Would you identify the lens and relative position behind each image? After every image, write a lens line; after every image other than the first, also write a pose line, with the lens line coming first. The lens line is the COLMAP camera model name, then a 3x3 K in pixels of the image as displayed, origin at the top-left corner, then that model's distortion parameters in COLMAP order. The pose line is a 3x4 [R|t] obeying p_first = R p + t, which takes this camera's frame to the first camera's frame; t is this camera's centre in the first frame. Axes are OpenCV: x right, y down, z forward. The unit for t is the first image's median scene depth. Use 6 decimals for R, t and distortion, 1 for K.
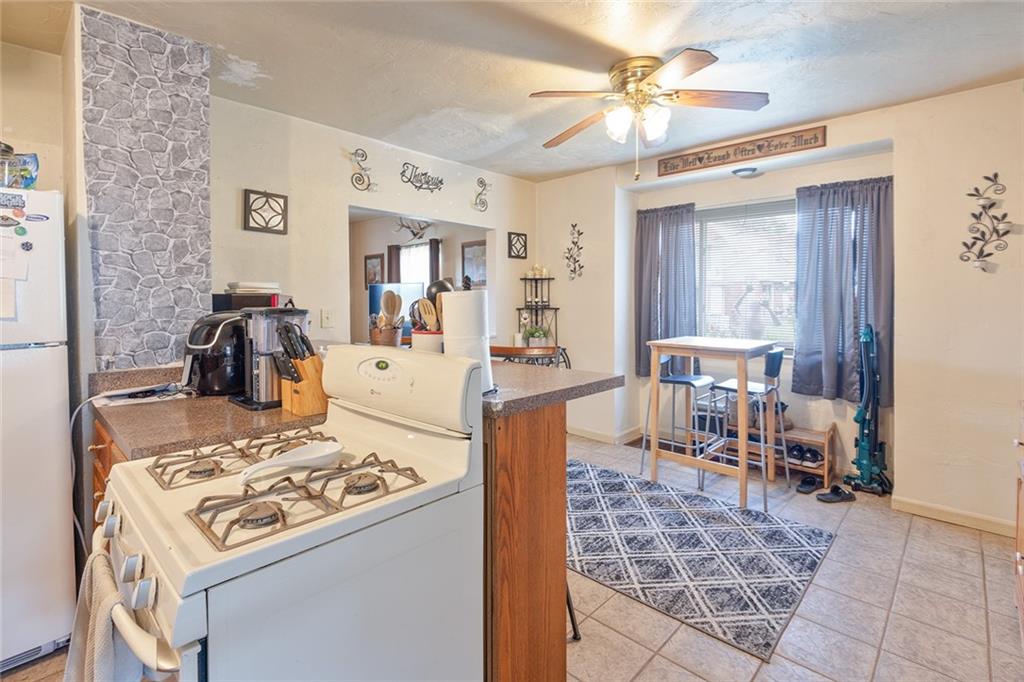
lens RADIAL K [[476.0, 0, 514.9], [0, 476.0, 304.8], [0, 0, 1]] dist [-0.001567, -0.001376]
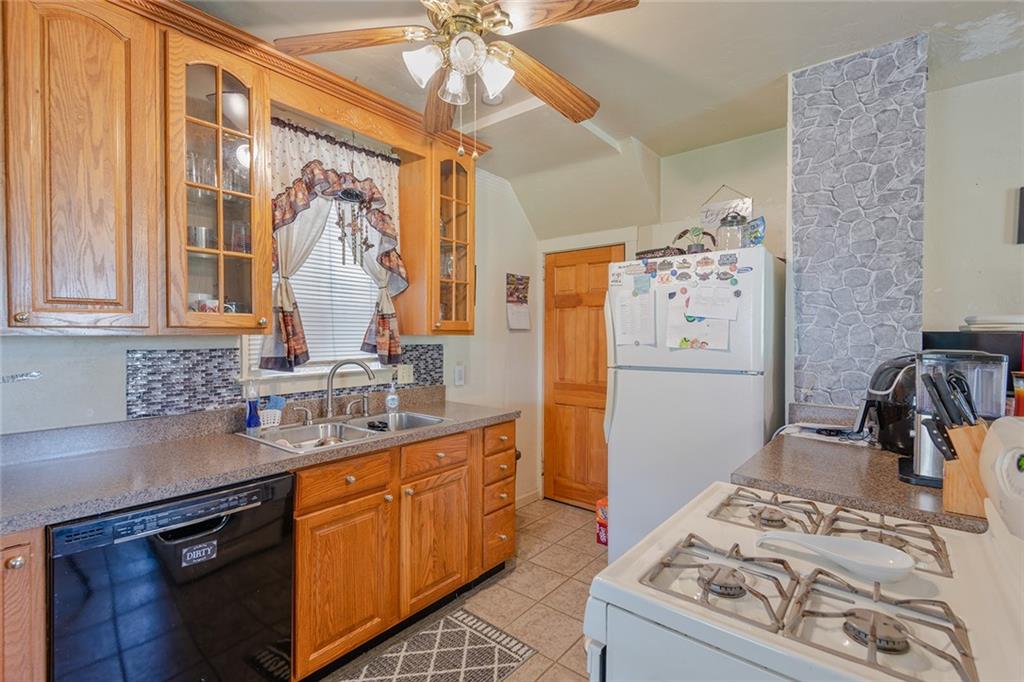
lens RADIAL K [[476.0, 0, 511.4], [0, 476.0, 338.6], [0, 0, 1]] dist [-0.001567, -0.001376]
pose [[0.071183, 0.018846, -0.997285, 0.154870], [-0.023884, 0.999567, 0.017184, -0.009096], [0.997177, 0.022596, 0.071602, 0.256252]]
